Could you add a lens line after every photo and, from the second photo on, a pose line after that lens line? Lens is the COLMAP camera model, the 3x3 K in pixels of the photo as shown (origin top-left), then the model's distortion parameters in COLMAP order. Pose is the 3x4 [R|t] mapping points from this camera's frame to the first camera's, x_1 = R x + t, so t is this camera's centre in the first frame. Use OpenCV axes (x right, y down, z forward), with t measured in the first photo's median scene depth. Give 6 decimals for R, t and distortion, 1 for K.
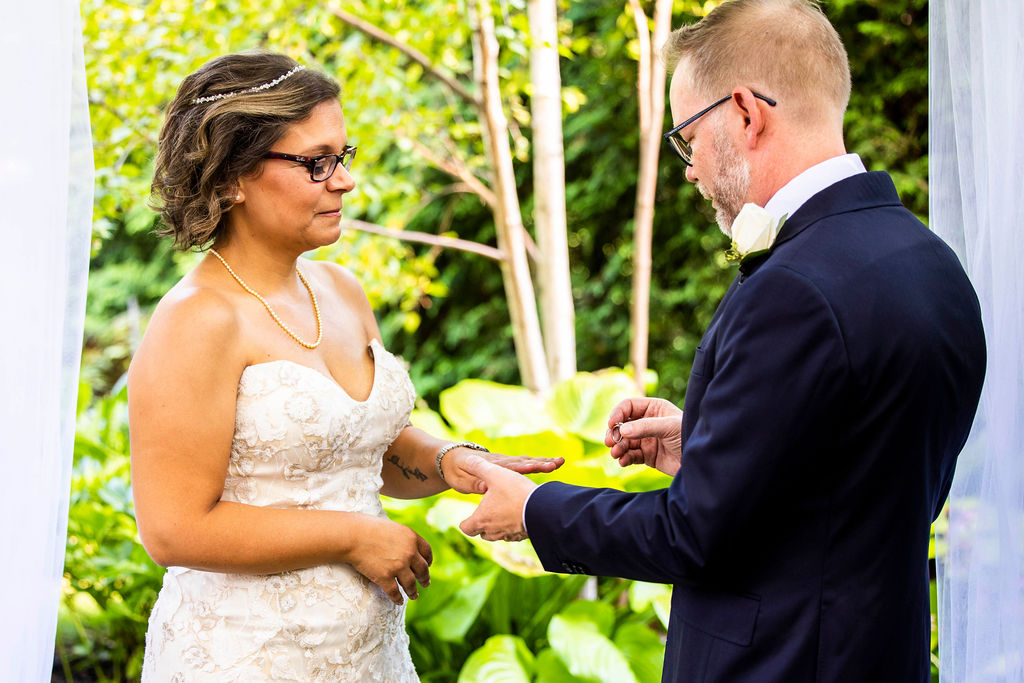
lens RADIAL K [[2048.1, 0, 513.5], [0, 2048.1, 341.2], [0, 0, 1]] dist [-0.365952, 0.000000]
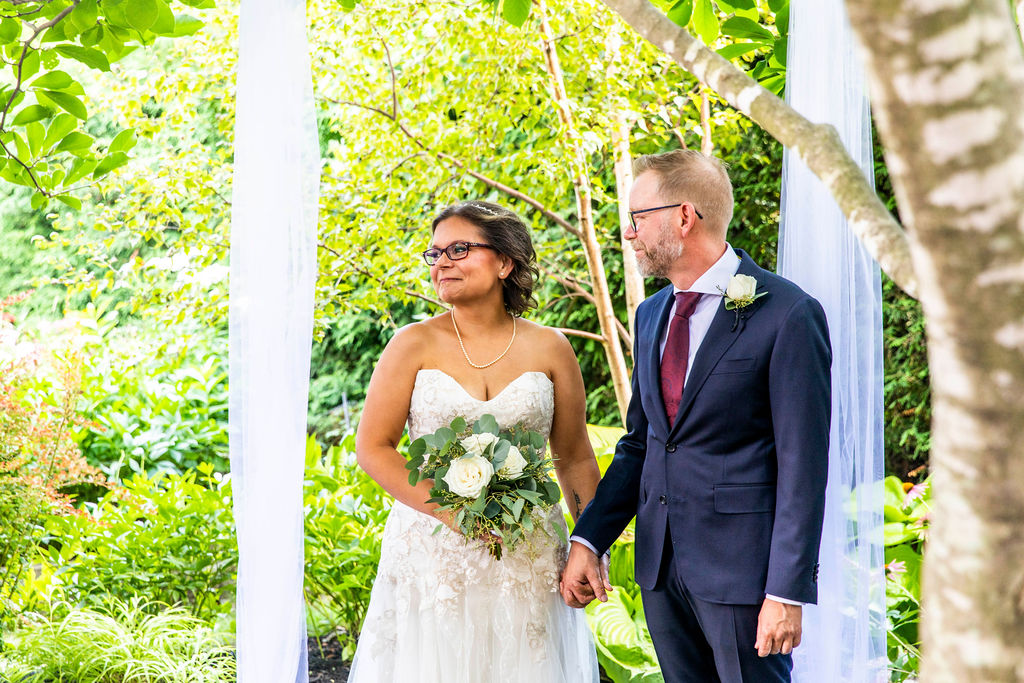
lens RADIAL K [[2085.2, 0, 511.7], [0, 2085.2, 341.0], [0, 0, 1]] dist [0.044303, 0.000000]
pose [[0.995234, -0.055313, -0.080306, 0.047461], [0.048075, 0.994833, -0.089423, 0.087362], [0.084838, 0.085136, 0.992751, -0.465340]]
